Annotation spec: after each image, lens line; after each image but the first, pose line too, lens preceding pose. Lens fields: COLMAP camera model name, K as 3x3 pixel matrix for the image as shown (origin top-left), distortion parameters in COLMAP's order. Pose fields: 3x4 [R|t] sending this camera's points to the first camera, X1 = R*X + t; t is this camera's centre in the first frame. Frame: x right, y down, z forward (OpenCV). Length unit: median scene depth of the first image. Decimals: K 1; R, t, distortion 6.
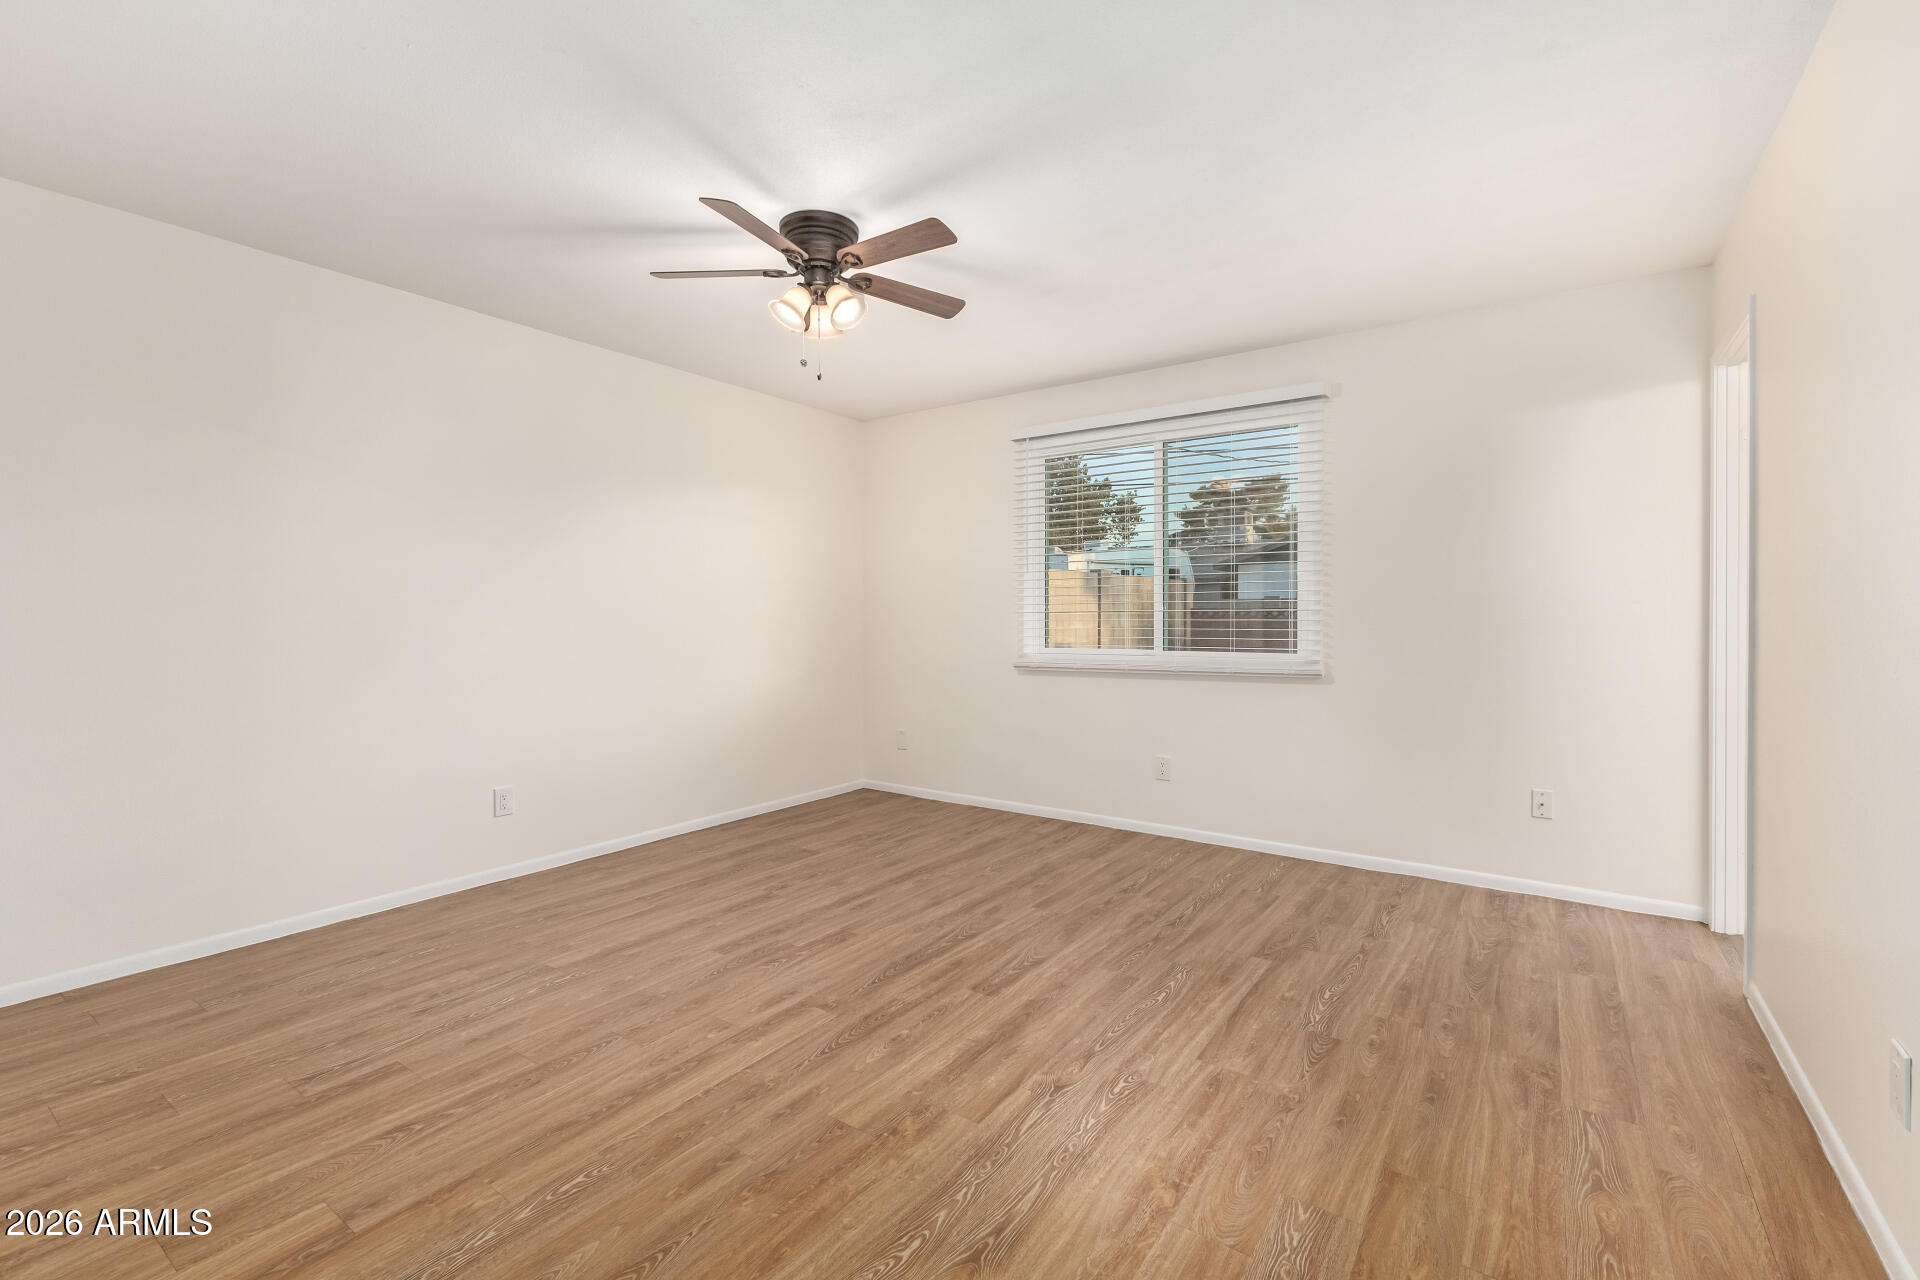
lens RADIAL K [[843.4, 0, 962.4], [0, 843.4, 635.4], [0, 0, 1]] dist [0.011190, -0.000898]
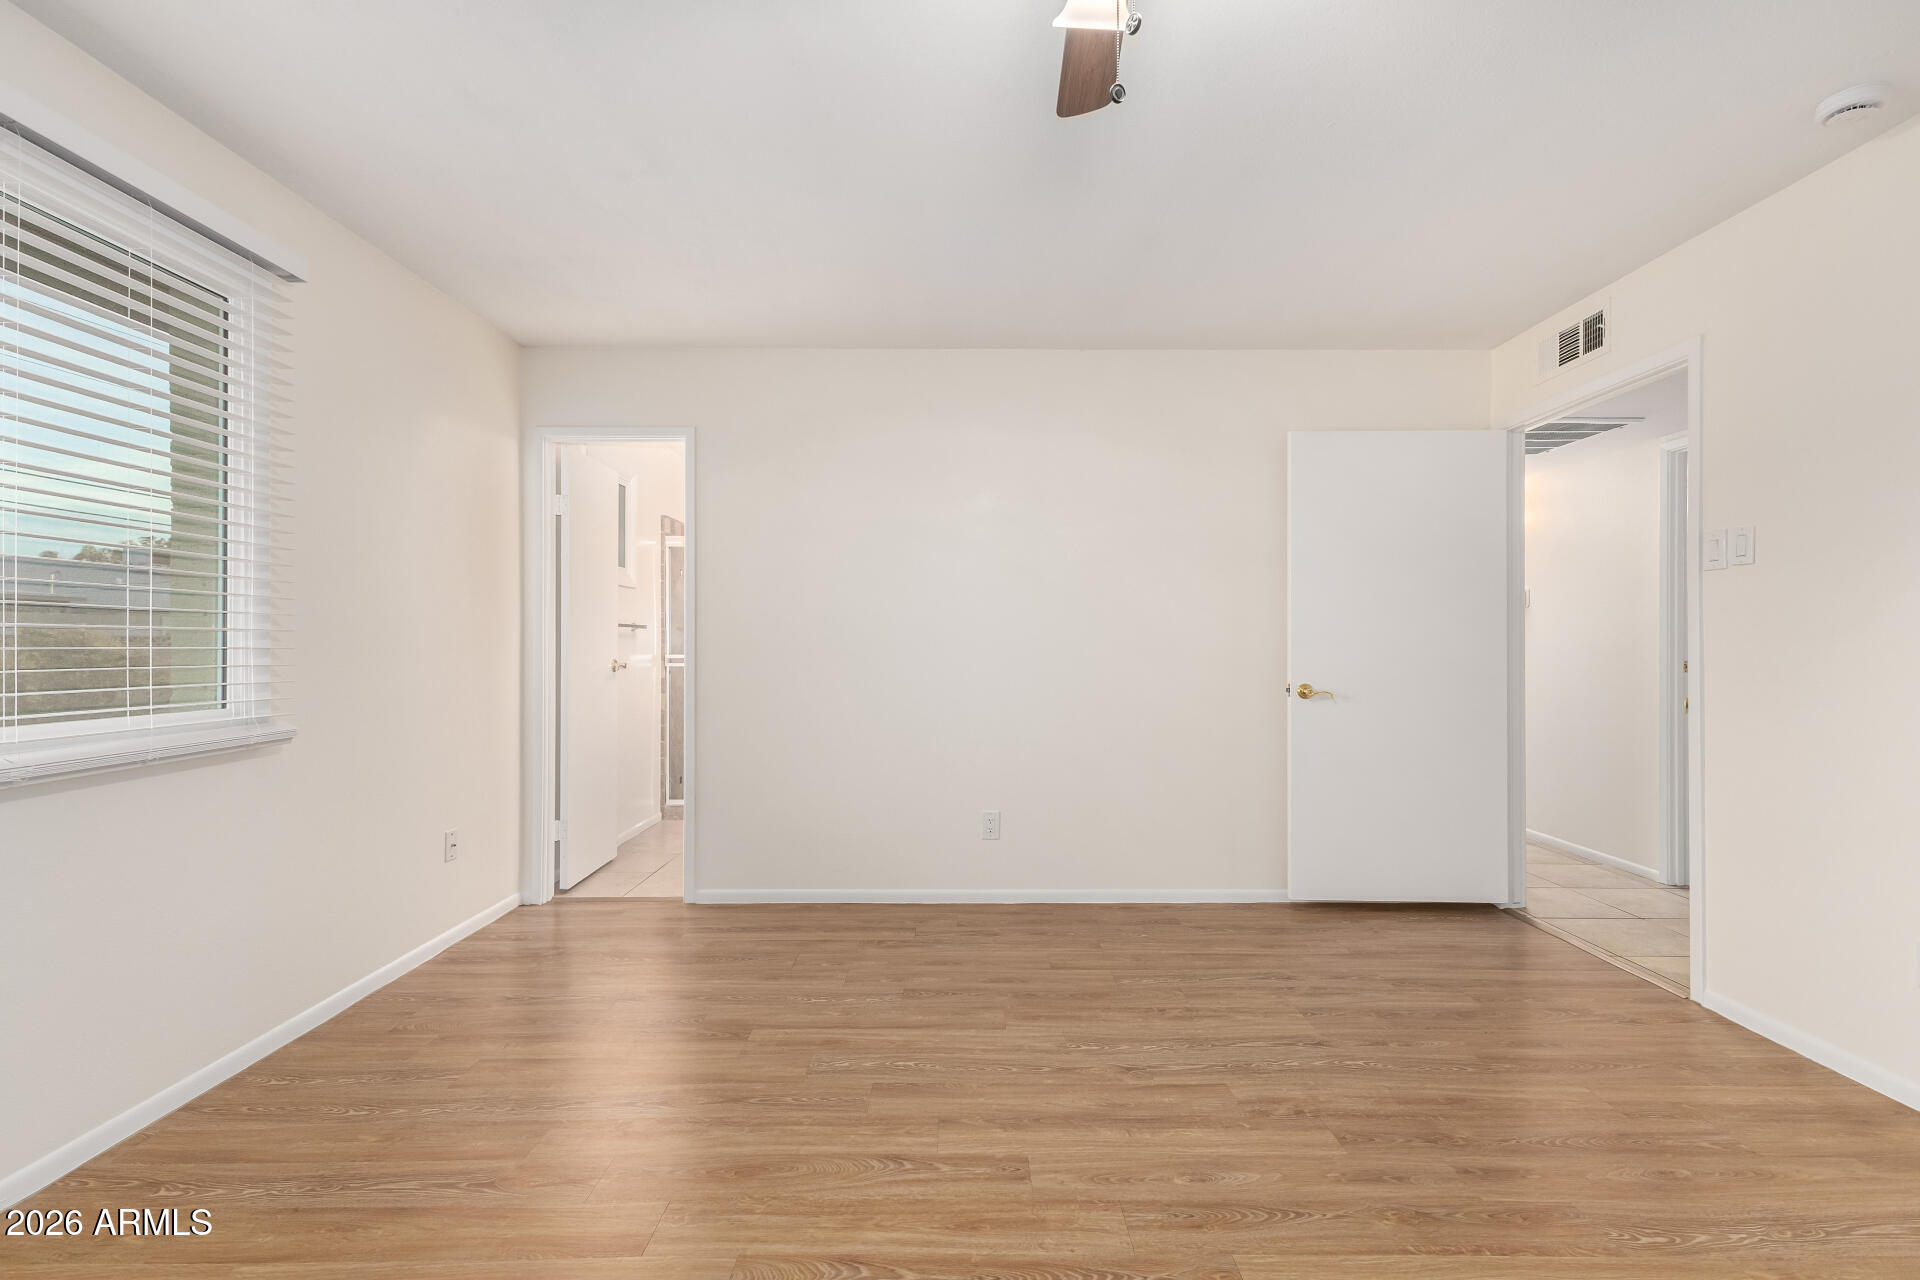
lens RADIAL K [[843.4, 0, 962.4], [0, 843.4, 635.4], [0, 0, 1]] dist [0.011190, -0.000898]
pose [[-0.582795, 0.011234, 0.812541, -0.603514], [0.017324, 0.999849, -0.001399, -0.028458], [-0.812434, 0.013261, -0.582902, 1.656753]]
